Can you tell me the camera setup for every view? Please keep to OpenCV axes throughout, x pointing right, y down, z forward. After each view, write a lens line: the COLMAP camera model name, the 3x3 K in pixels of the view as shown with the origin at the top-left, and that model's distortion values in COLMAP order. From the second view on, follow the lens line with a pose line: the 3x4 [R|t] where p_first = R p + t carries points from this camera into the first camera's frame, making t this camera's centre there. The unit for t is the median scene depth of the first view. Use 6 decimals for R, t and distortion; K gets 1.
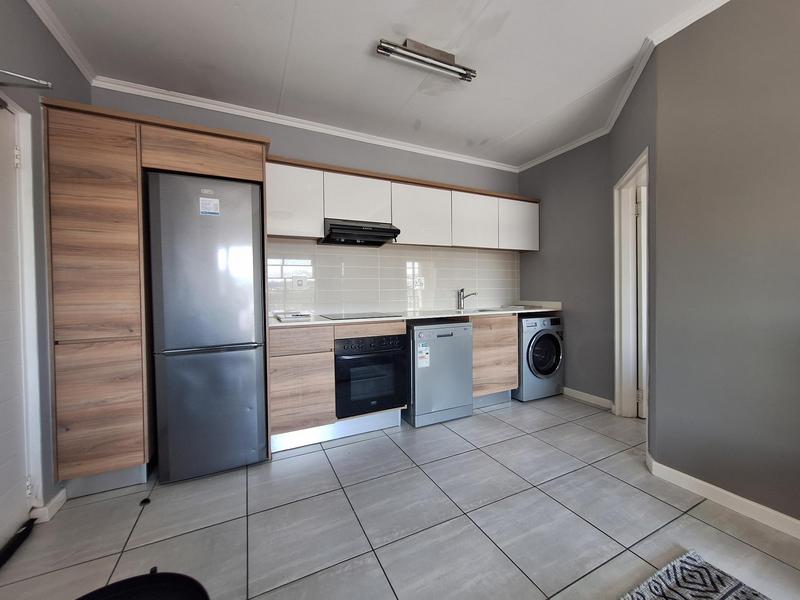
lens RADIAL K [[318.0, 0, 398.8], [0, 318.0, 296.0], [0, 0, 1]] dist [-0.002973, 0.000540]
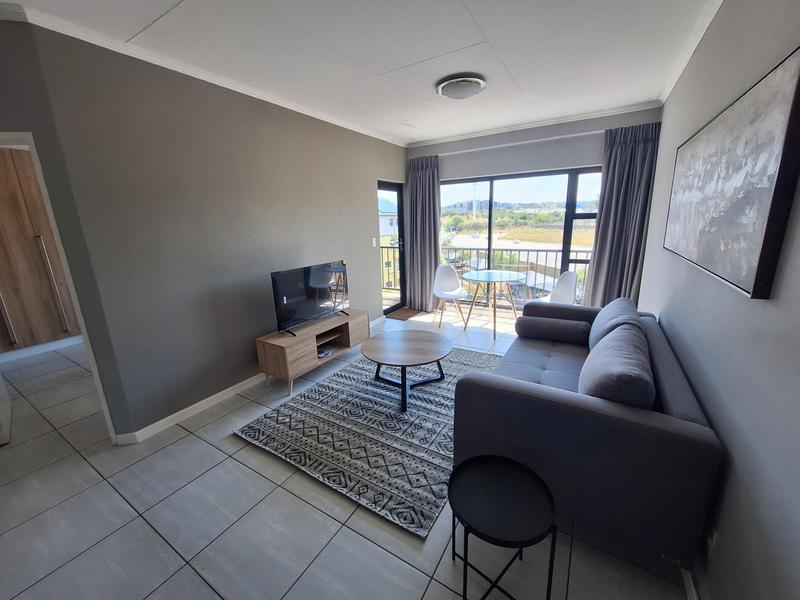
lens RADIAL K [[318.0, 0, 402.4], [0, 318.0, 295.7], [0, 0, 1]] dist [-0.002973, 0.000540]
pose [[-0.549044, -0.165263, 0.819292, -0.508785], [0.054483, 0.971094, 0.232395, -0.155576], [-0.834016, 0.172233, -0.524169, 0.587723]]
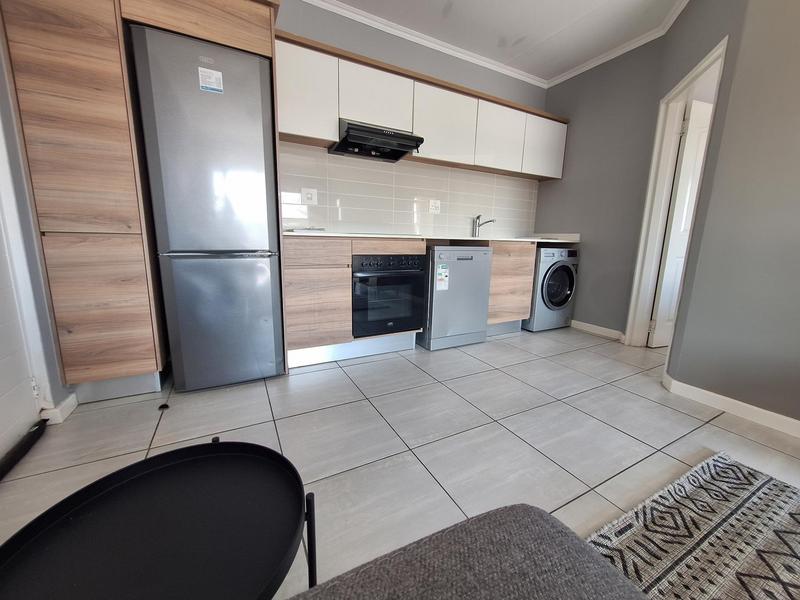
lens RADIAL K [[318.0, 0, 400.0], [0, 318.0, 295.4], [0, 0, 1]] dist [-0.002973, 0.000540]
pose [[0.998694, 0.029437, 0.041750, -0.100519], [-0.035809, 0.986279, 0.161157, 0.101185], [-0.036433, -0.162442, 0.986045, 0.061707]]
